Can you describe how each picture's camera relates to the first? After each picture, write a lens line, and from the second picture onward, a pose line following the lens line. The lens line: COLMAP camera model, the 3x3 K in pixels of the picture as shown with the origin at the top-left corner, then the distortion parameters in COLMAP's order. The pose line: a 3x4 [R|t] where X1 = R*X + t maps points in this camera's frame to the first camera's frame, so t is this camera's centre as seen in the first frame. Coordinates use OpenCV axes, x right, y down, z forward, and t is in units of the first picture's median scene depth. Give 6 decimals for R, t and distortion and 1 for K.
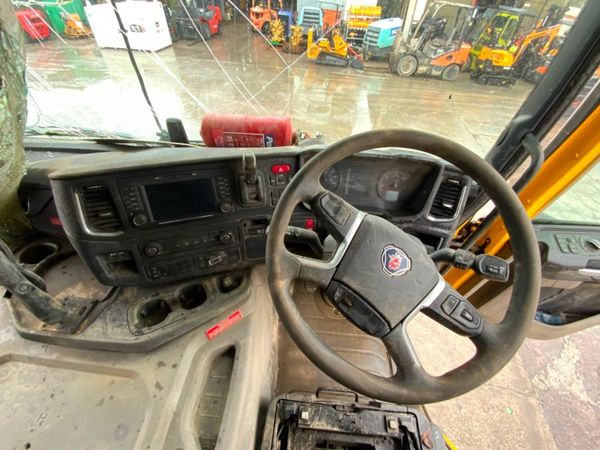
lens RADIAL K [[244.1, 0, 302.9], [0, 244.1, 224.0], [0, 0, 1]] dist [-0.003880, -0.001870]
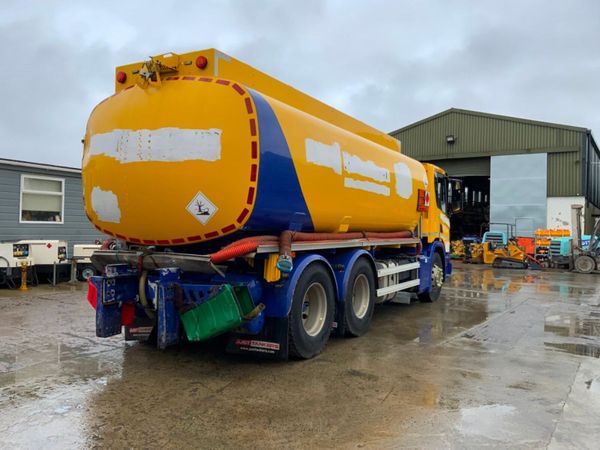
lens RADIAL K [[500.7, 0, 300.1], [0, 500.7, 222.5], [0, 0, 1]] dist [0.070113, -0.134143]
pose [[0.904721, -0.048753, -0.423205, 0.239853], [-0.273968, 0.694154, -0.665652, 0.921322], [0.326222, 0.718174, 0.614659, -0.781519]]
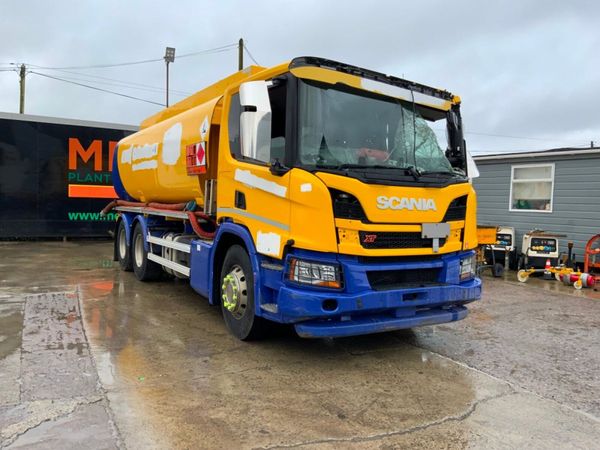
lens RADIAL K [[500.7, 0, 298.6], [0, 500.7, 227.3], [0, 0, 1]] dist [0.070113, -0.134143]
pose [[-0.813710, -0.059594, -0.578208, 0.321941], [-0.464892, 0.663846, 0.585819, -0.268742], [0.348930, 0.745491, -0.567883, 0.412503]]
